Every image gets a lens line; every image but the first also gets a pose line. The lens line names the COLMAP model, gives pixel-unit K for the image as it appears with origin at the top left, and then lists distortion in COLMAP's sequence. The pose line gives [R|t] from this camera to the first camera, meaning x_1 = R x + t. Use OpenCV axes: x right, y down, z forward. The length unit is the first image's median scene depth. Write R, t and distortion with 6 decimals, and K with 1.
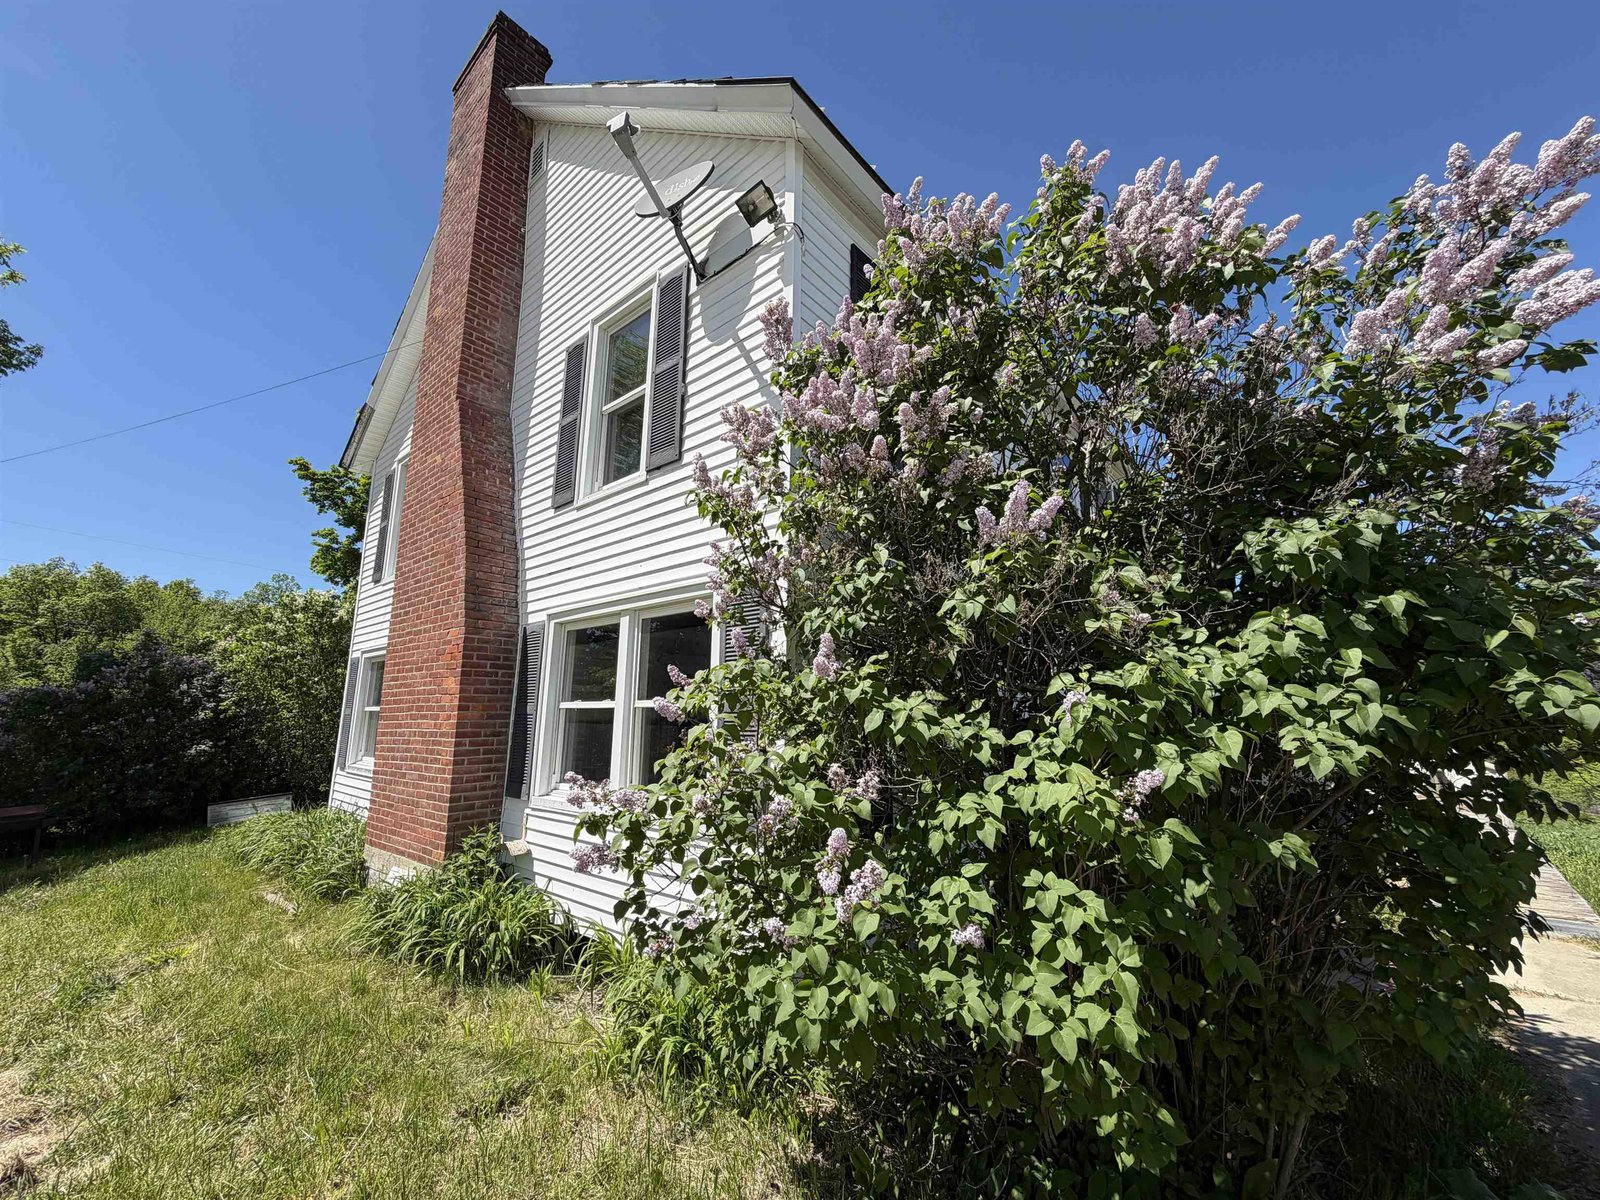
lens RADIAL K [[634.6, 0, 800.0], [0, 634.6, 600.0], [0, 0, 1]] dist [0.001804, 0.000389]
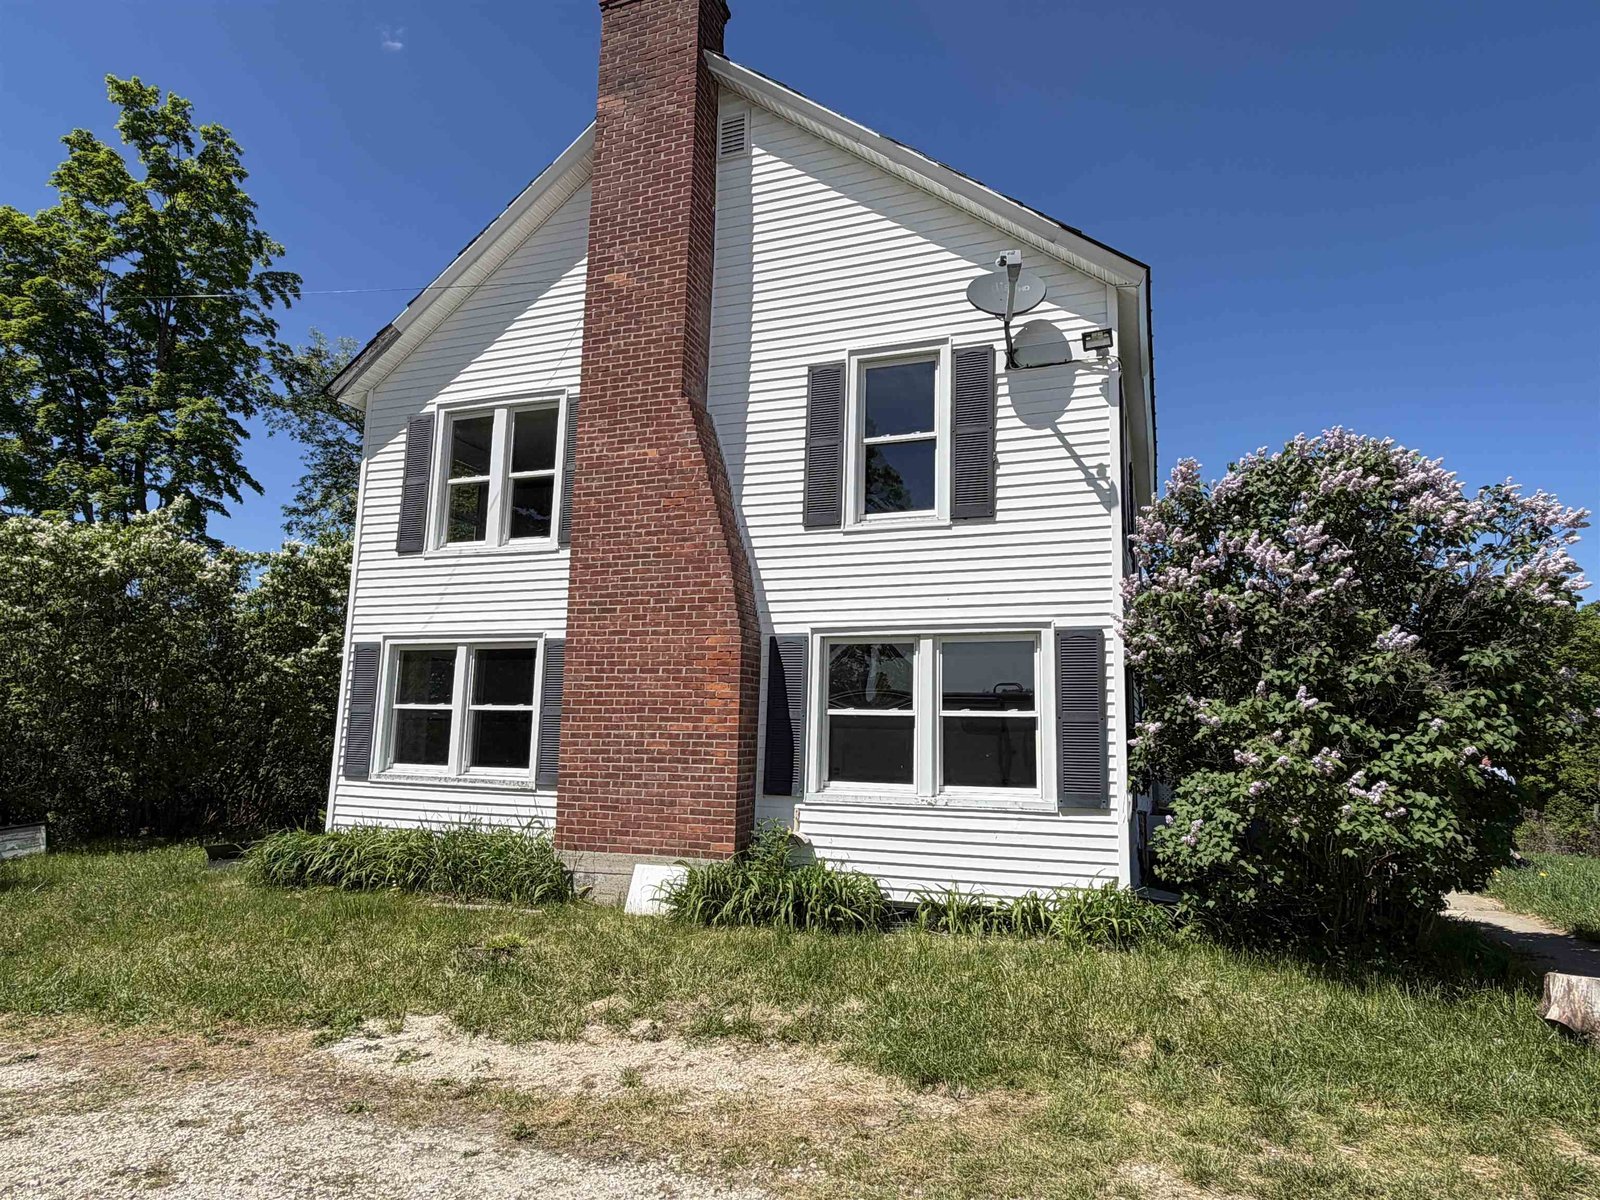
lens RADIAL K [[935.0, 0, 800.0], [0, 935.0, 600.0], [0, 0, 1]] dist [0.003371, -0.000654]
pose [[0.941072, 0.063791, 0.332135, -1.088644], [-0.078571, 0.996419, 0.031247, -0.084080], [-0.328952, -0.055502, 0.942714, -0.567303]]
